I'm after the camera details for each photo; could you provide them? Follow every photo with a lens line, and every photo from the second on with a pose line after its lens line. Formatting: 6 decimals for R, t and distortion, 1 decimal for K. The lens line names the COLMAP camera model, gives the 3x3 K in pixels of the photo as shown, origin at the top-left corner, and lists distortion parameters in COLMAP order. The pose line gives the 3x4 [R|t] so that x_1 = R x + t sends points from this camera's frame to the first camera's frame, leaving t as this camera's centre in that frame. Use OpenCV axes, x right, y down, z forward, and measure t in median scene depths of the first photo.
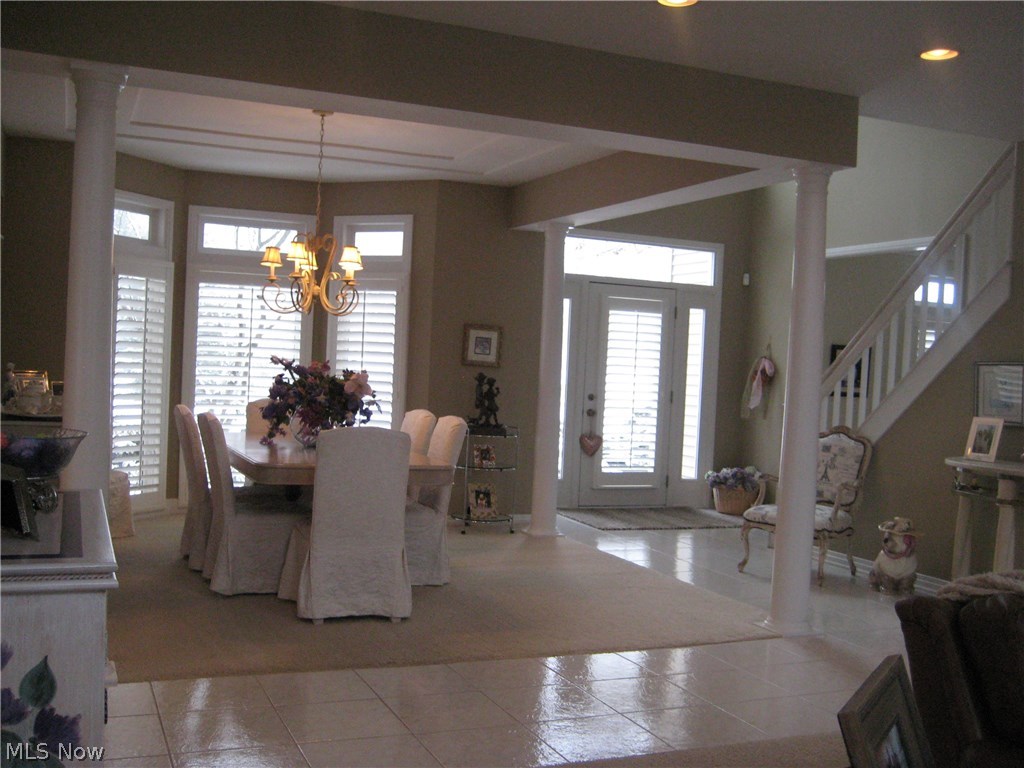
lens RADIAL K [[1062.2, 0, 512.0], [0, 1062.2, 384.0], [0, 0, 1]] dist [-0.121346, 0.025287]
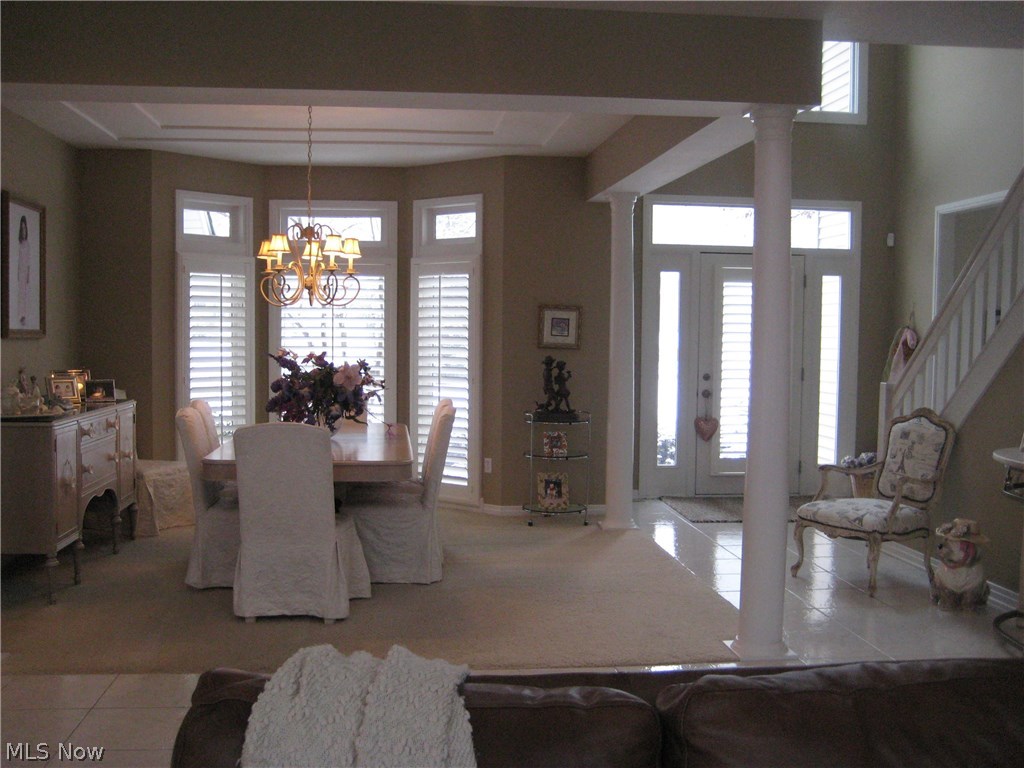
lens RADIAL K [[1062.2, 0, 512.0], [0, 1062.2, 384.0], [0, 0, 1]] dist [-0.121346, 0.025287]
pose [[0.958109, -0.021181, -0.285618, 0.209849], [0.027848, 0.999426, 0.019300, -0.004876], [0.285046, -0.026445, 0.958149, 0.081888]]
